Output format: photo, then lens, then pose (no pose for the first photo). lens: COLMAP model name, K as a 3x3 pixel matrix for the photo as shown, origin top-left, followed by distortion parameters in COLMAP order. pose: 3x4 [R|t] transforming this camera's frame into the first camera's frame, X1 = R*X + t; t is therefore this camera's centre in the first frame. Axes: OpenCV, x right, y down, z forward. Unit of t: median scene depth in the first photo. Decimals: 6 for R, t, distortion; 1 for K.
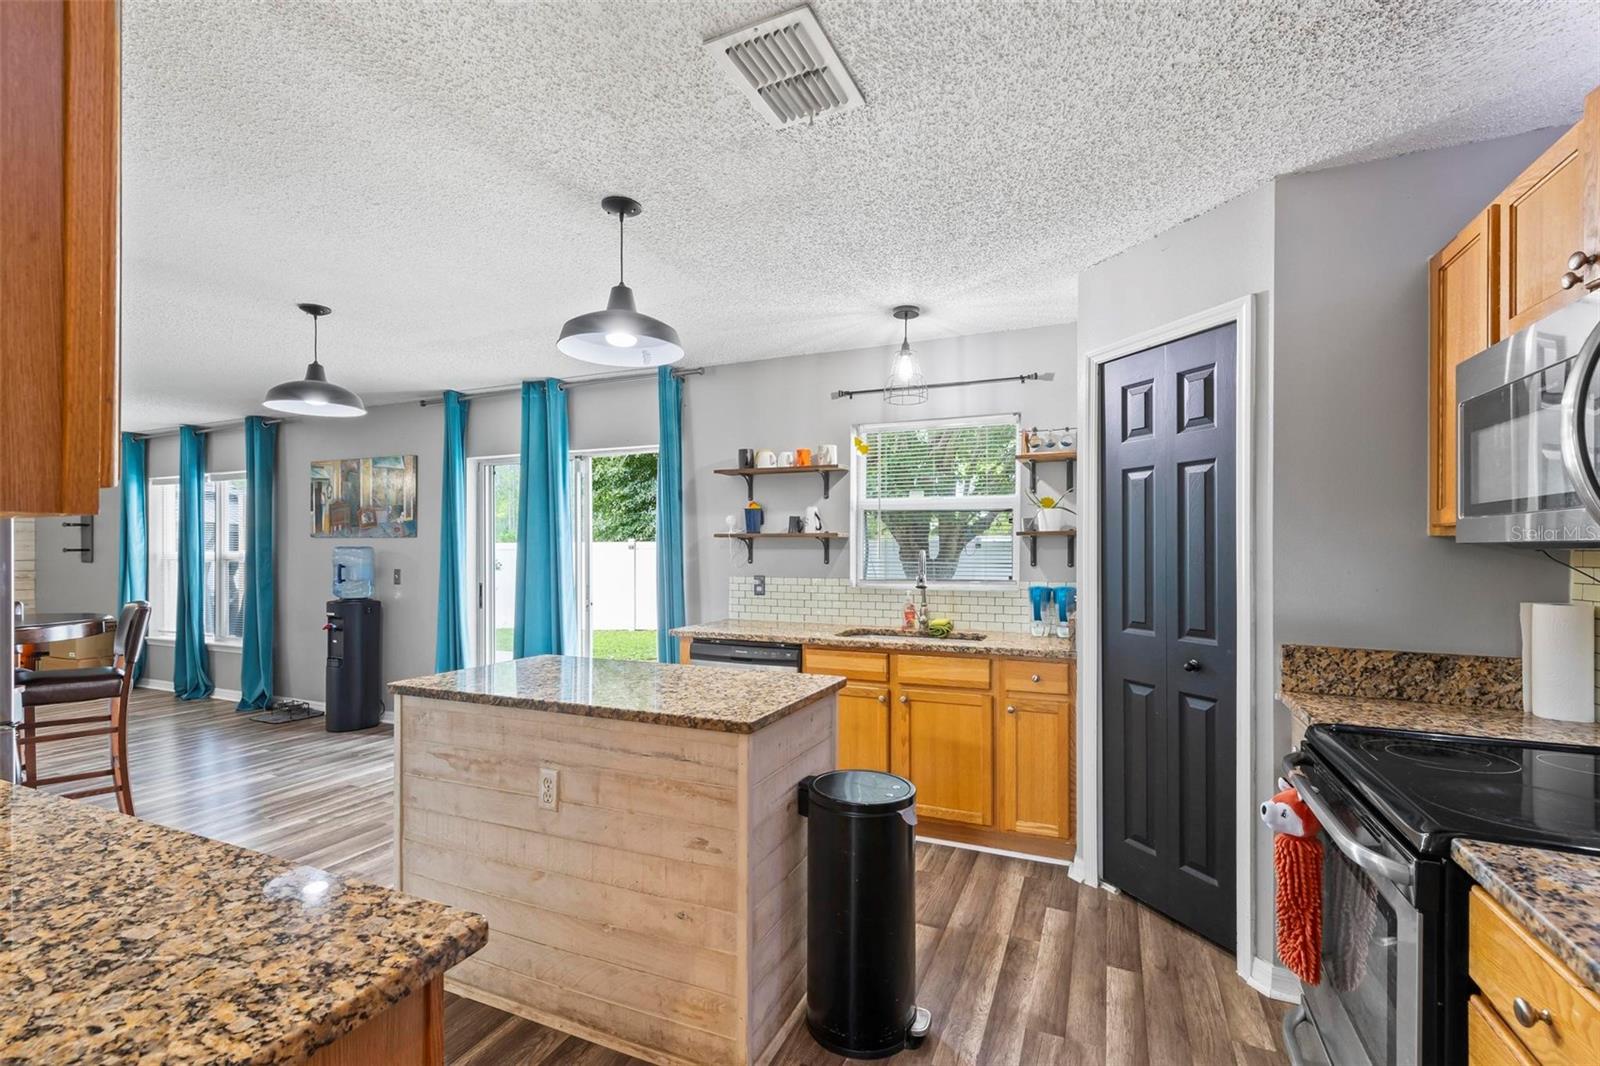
lens RADIAL K [[720.1, 0, 795.2], [0, 720.1, 545.4], [0, 0, 1]] dist [0.012514, -0.001060]
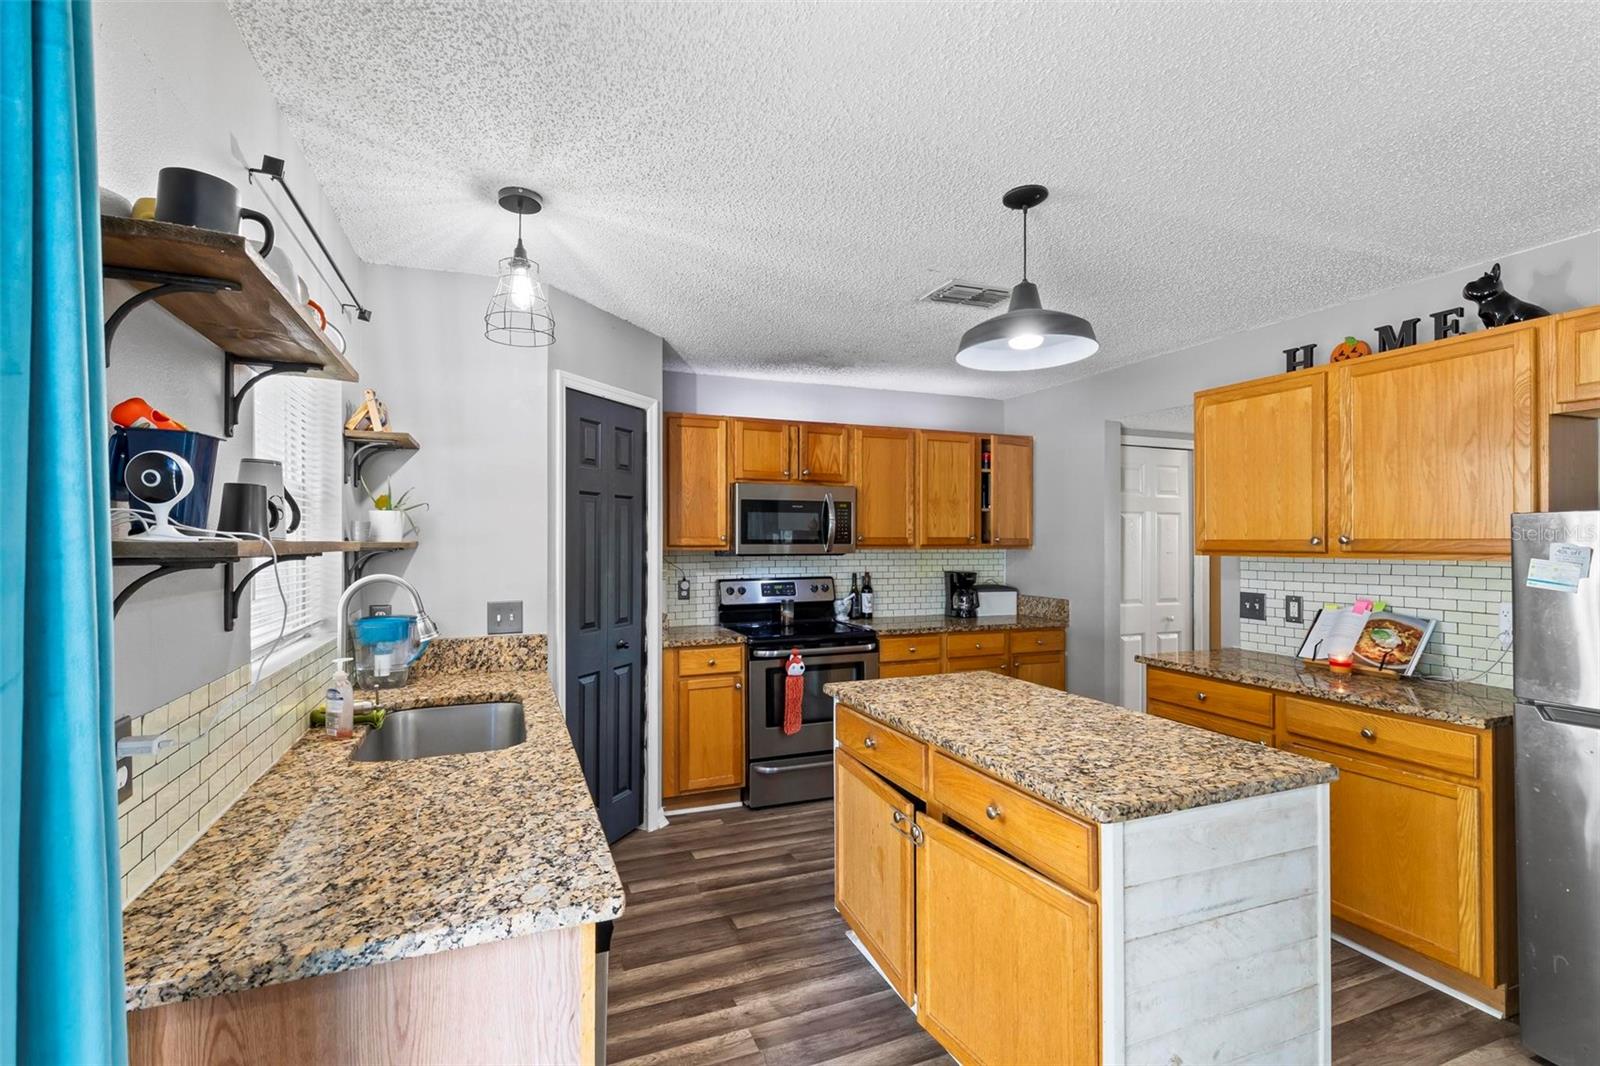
lens RADIAL K [[720.1, 0, 789.4], [0, 720.1, 533.0], [0, 0, 1]] dist [0.012514, -0.001060]
pose [[-0.716443, 0.005173, 0.697627, -0.382396], [-0.007603, 0.999855, -0.015222, -0.017079], [-0.697604, -0.016210, -0.716300, 1.064383]]
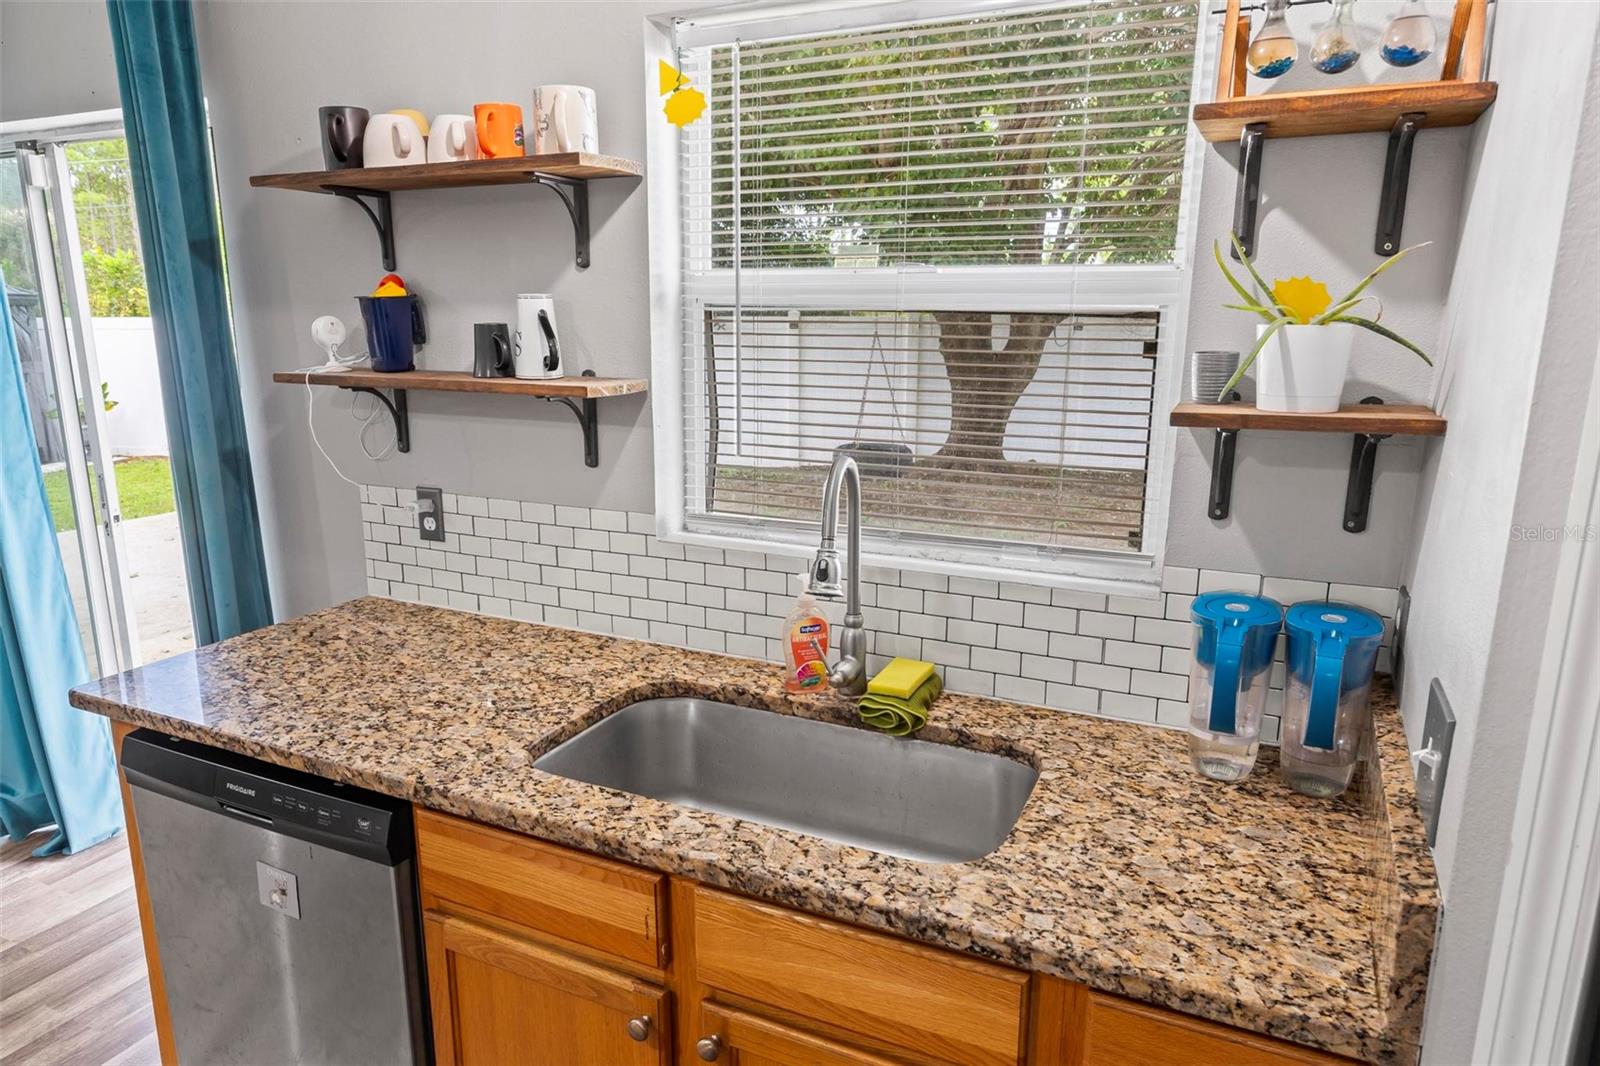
lens RADIAL K [[1012.1, 0, 790.2], [0, 1012.1, 542.4], [0, 0, 1]] dist [0.008508, 0.001630]
pose [[0.999630, 0.007629, -0.026127, 0.150408], [-0.001520, 0.974058, 0.226292, -0.048315], [0.027176, -0.226169, 0.973709, 0.530318]]
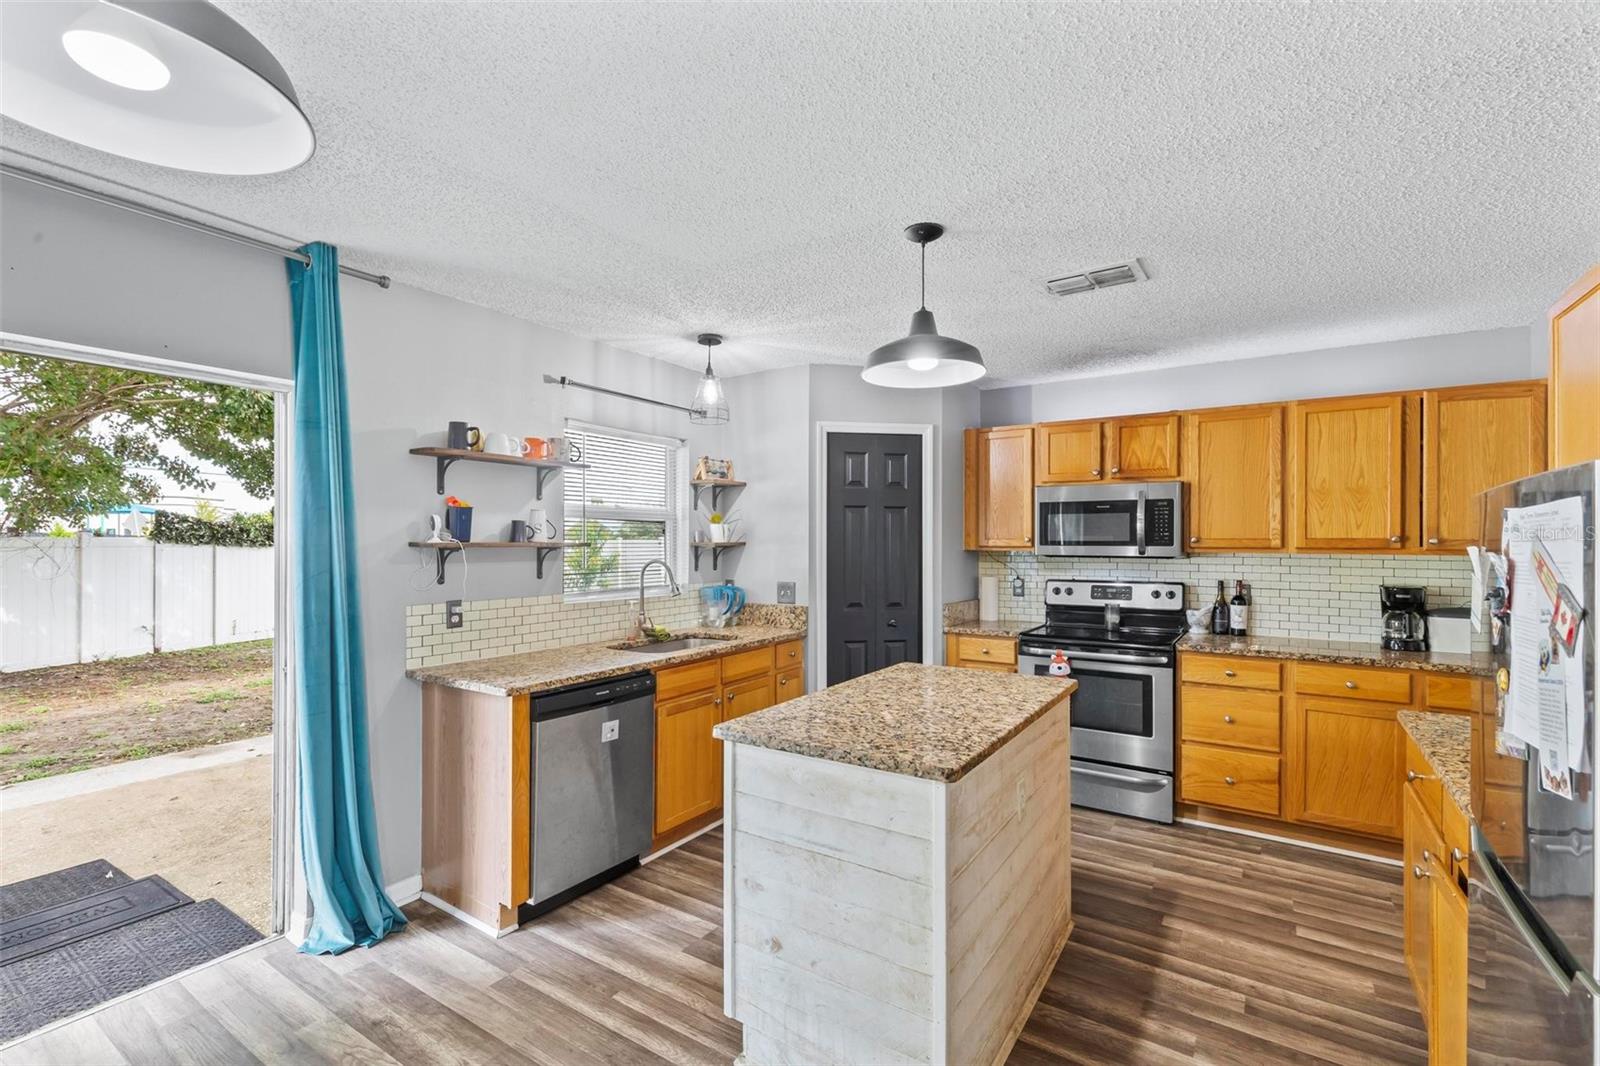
lens RADIAL K [[720.1, 0, 783.8], [0, 720.1, 540.9], [0, 0, 1]] dist [0.012514, -0.001060]
pose [[0.169888, -0.002423, 0.985460, -0.730506], [-0.008861, 0.999953, 0.003986, -0.023957], [-0.985423, -0.009410, 0.169859, 0.583662]]
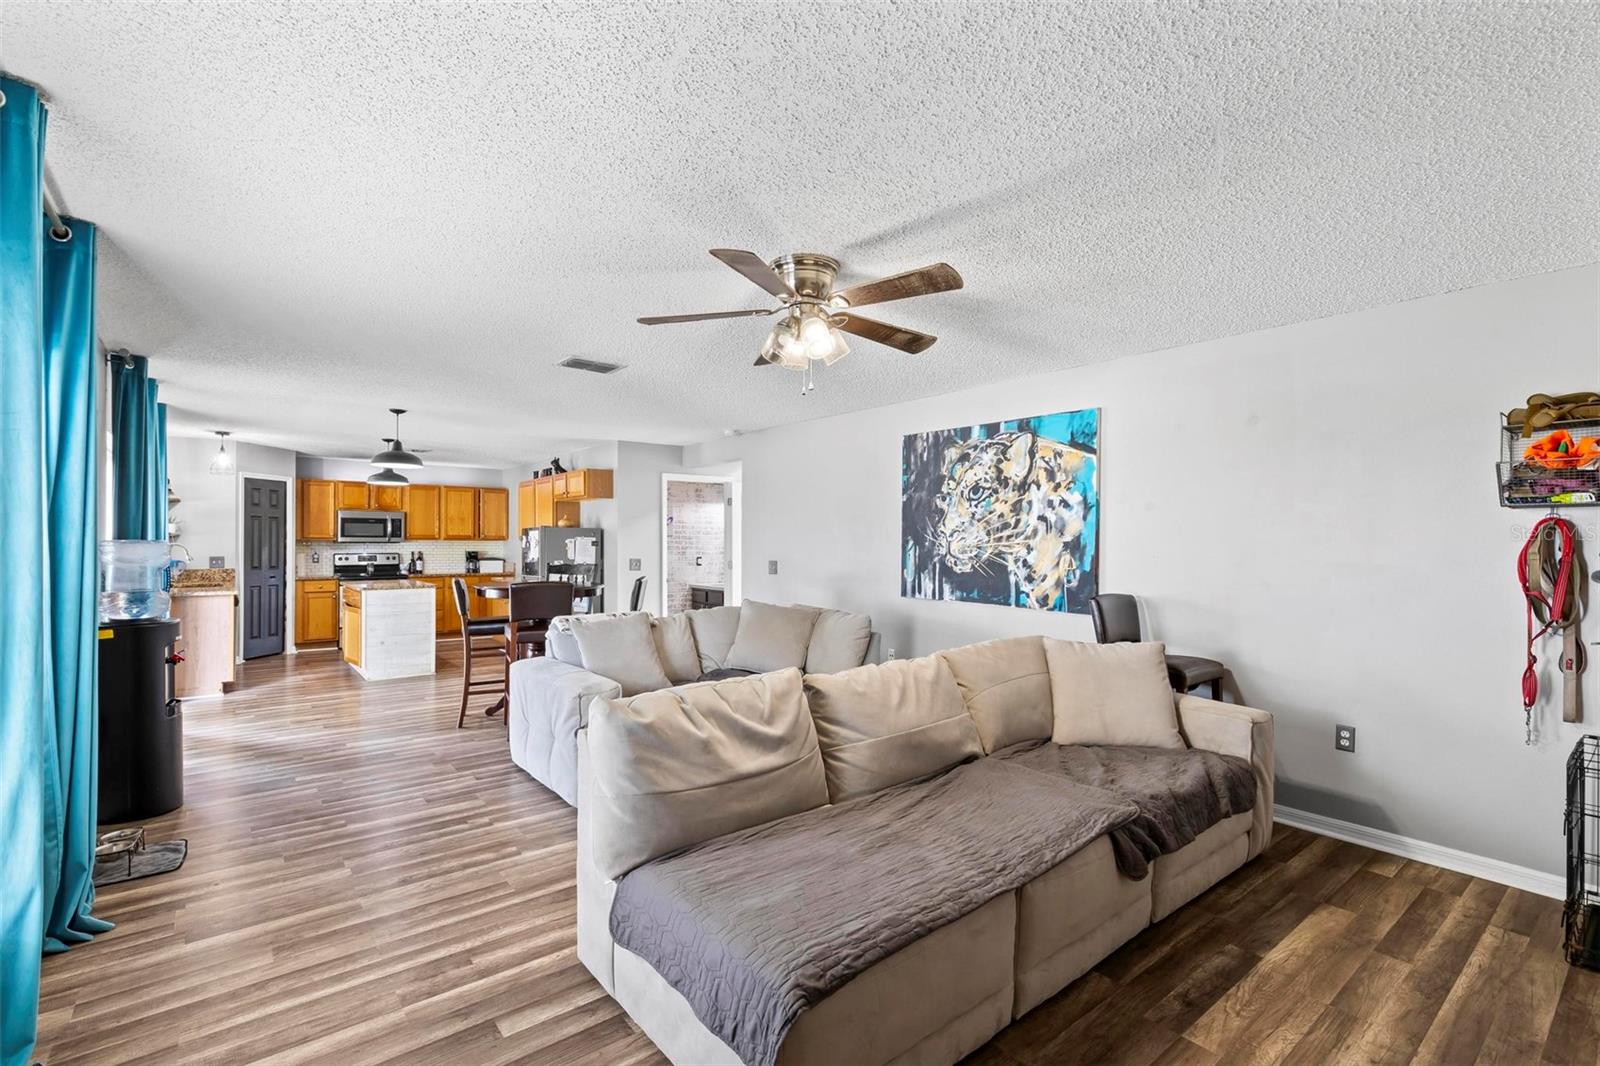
lens RADIAL K [[720.1, 0, 788.3], [0, 720.1, 535.7], [0, 0, 1]] dist [0.012514, -0.001060]
pose [[-0.886070, 0.000351, 0.463552, -1.945691], [-0.007303, 0.999865, -0.014716, 0.002038], [-0.463494, -0.016424, -0.885948, 1.763509]]
